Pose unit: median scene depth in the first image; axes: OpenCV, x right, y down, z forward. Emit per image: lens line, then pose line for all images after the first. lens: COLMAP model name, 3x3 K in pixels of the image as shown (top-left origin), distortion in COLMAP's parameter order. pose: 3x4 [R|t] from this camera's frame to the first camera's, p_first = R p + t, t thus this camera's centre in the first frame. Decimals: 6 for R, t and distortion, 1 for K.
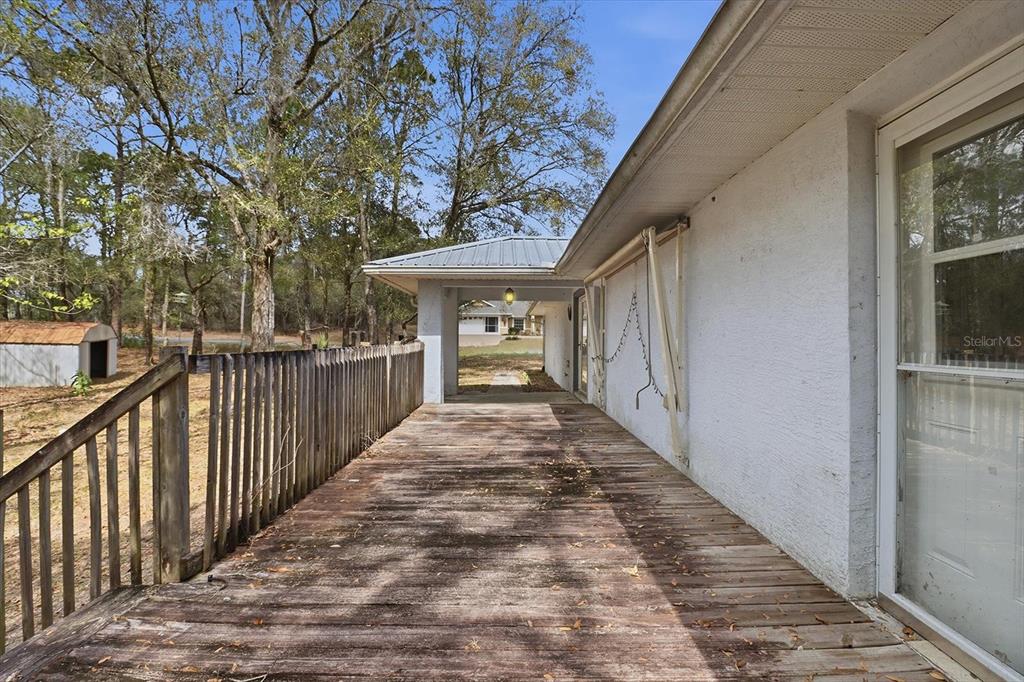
lens RADIAL K [[473.9, 0, 511.3], [0, 473.9, 339.0], [0, 0, 1]] dist [0.001109, -0.013360]
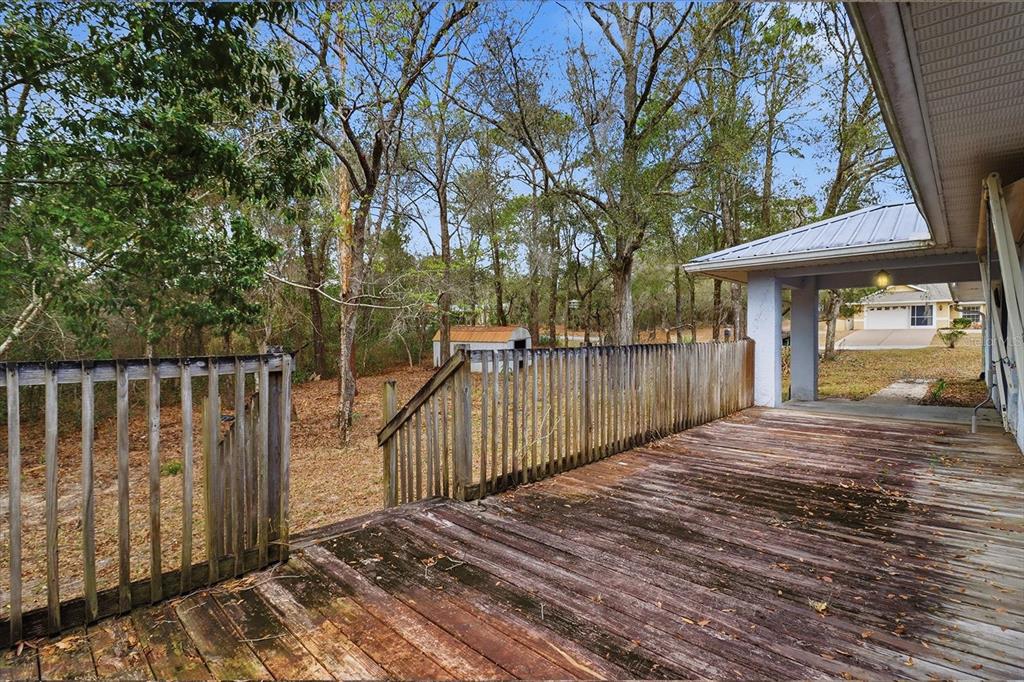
lens RADIAL K [[483.0, 0, 513.6], [0, 483.0, 349.7], [0, 0, 1]] dist [0.002561, -0.015187]
pose [[0.726680, 0.009177, -0.686915, 0.326084], [0.009528, 0.999680, 0.023434, 0.000058], [0.686910, -0.023574, 0.726360, 0.000215]]
